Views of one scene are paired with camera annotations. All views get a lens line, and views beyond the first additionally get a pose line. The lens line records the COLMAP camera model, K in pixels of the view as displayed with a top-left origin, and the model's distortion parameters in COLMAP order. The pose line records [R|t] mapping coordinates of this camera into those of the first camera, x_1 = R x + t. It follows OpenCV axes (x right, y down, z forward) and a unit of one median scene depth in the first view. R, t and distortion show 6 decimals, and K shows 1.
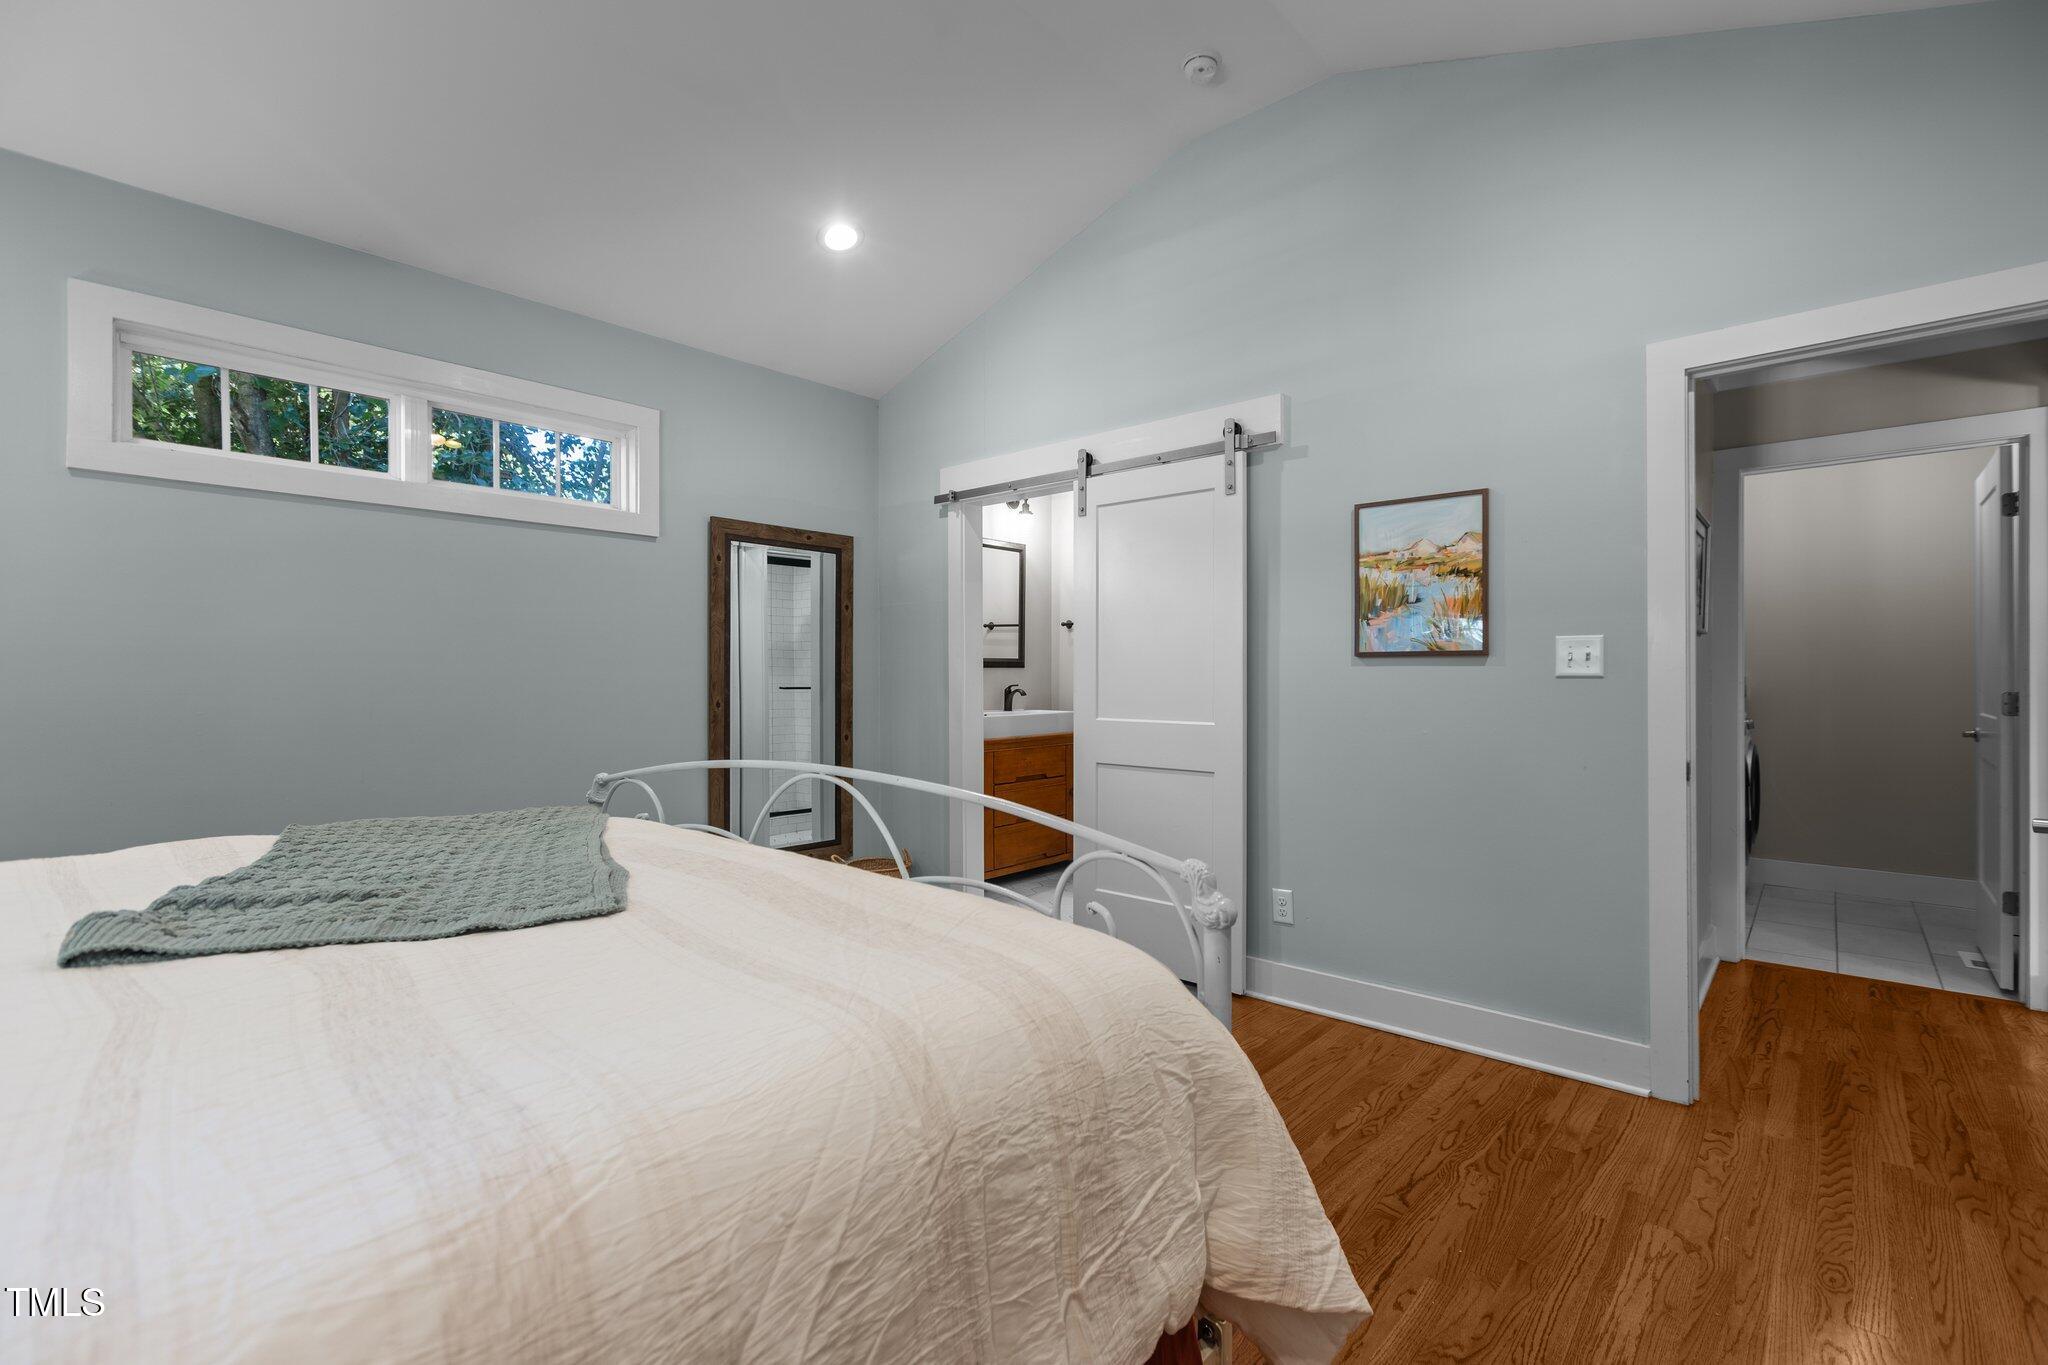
lens RADIAL K [[911.9, 0, 1020.0], [0, 911.9, 679.2], [0, 0, 1]] dist [0.002285, -0.001199]
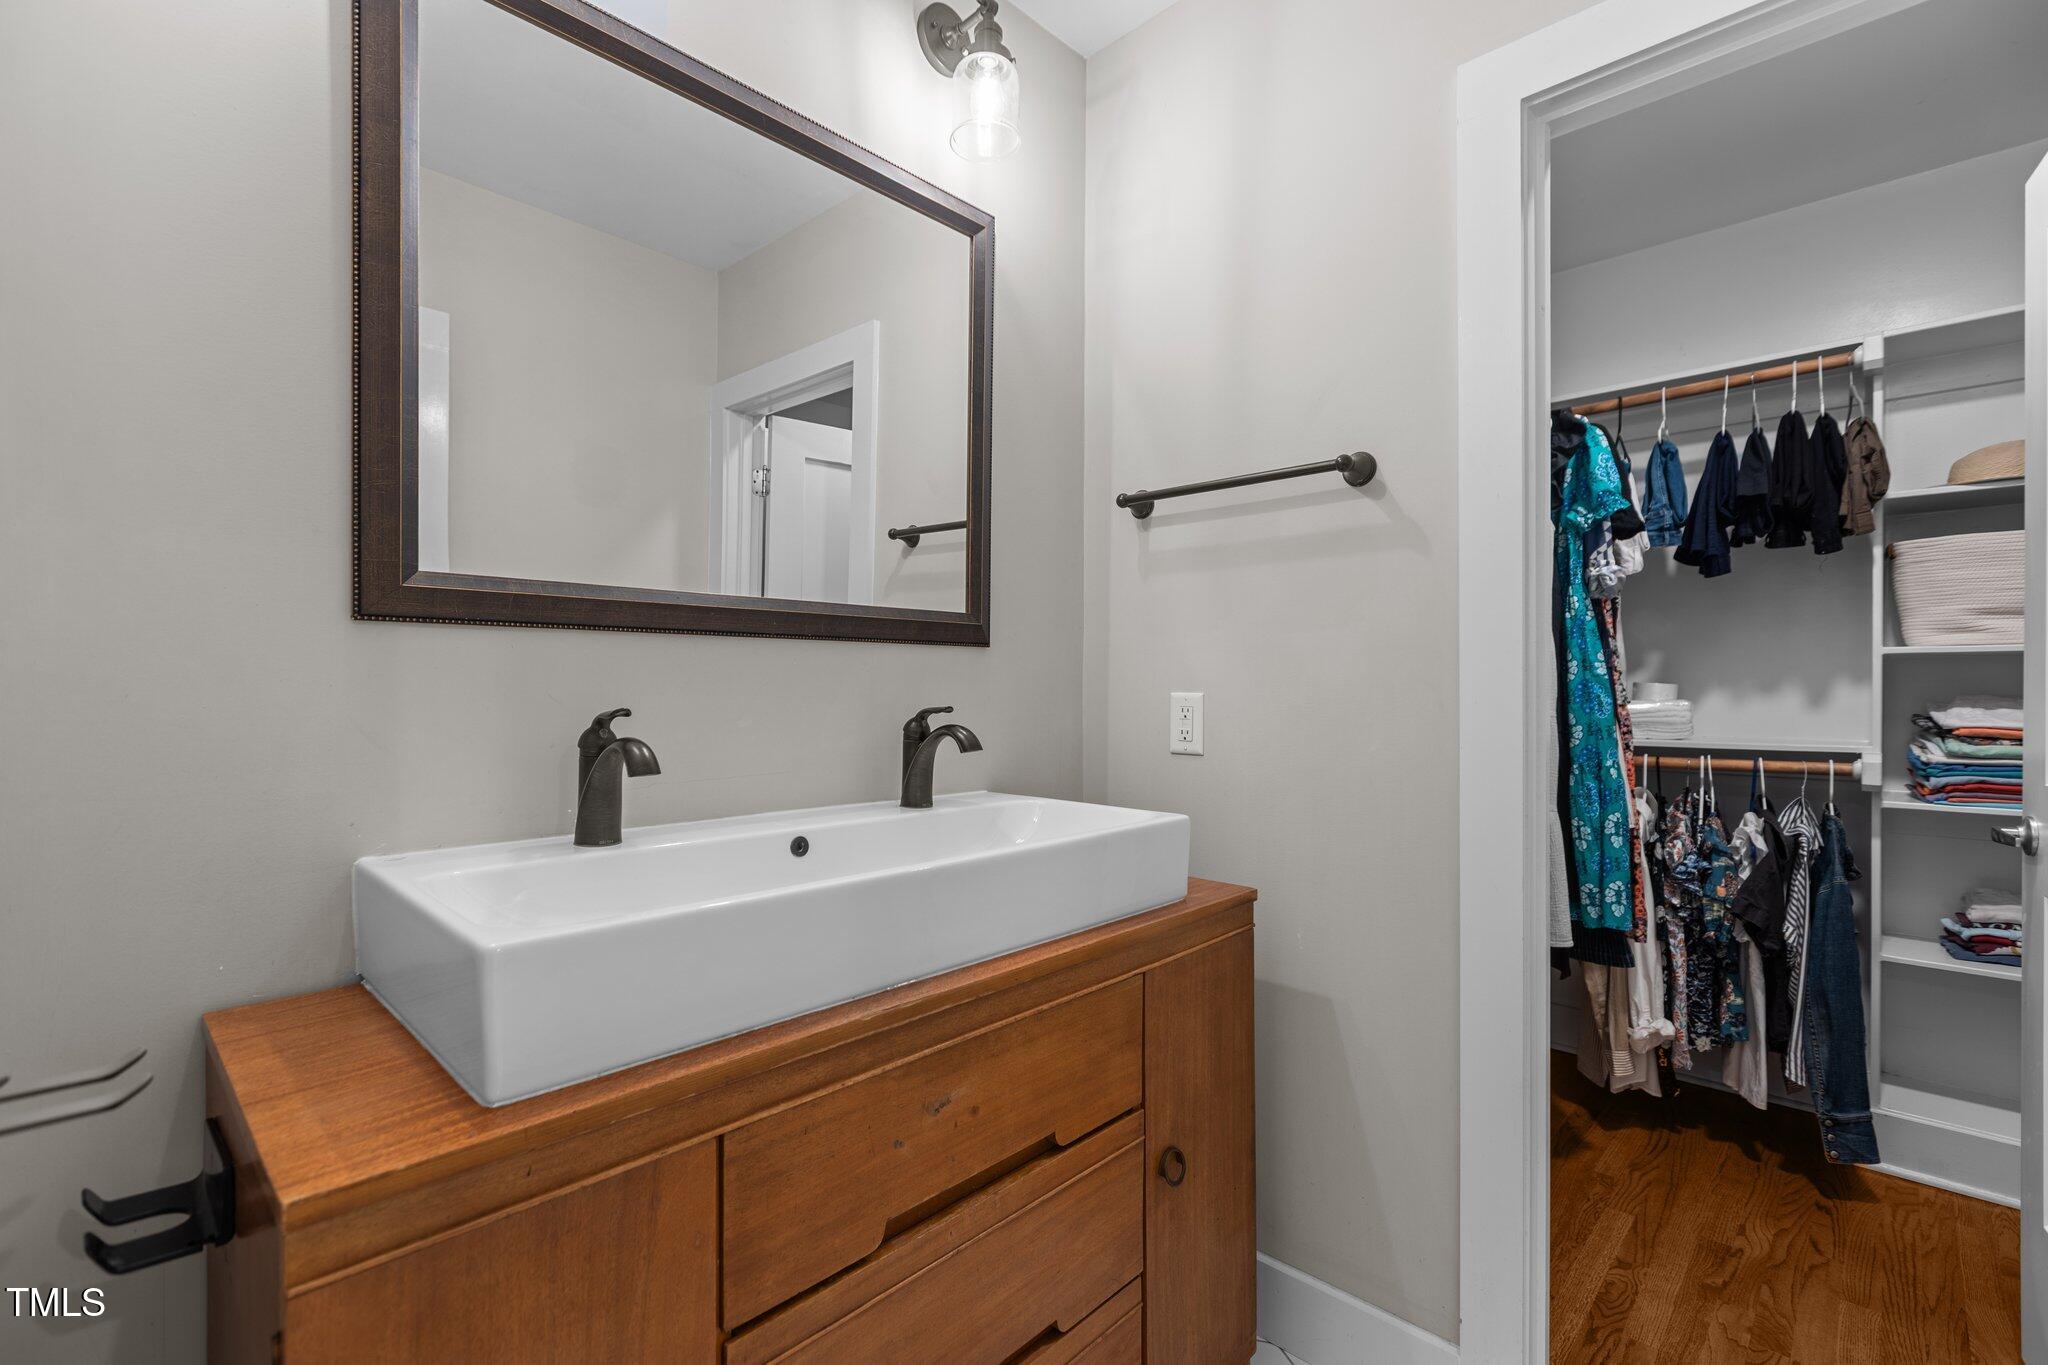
lens RADIAL K [[911.9, 0, 1023.9], [0, 911.9, 689.5], [0, 0, 1]] dist [0.002285, -0.001199]
pose [[0.999589, 0.004895, -0.028231, 0.024967], [-0.004956, 0.999986, -0.002092, 0.001456], [0.028220, 0.002231, 0.999599, 0.740242]]
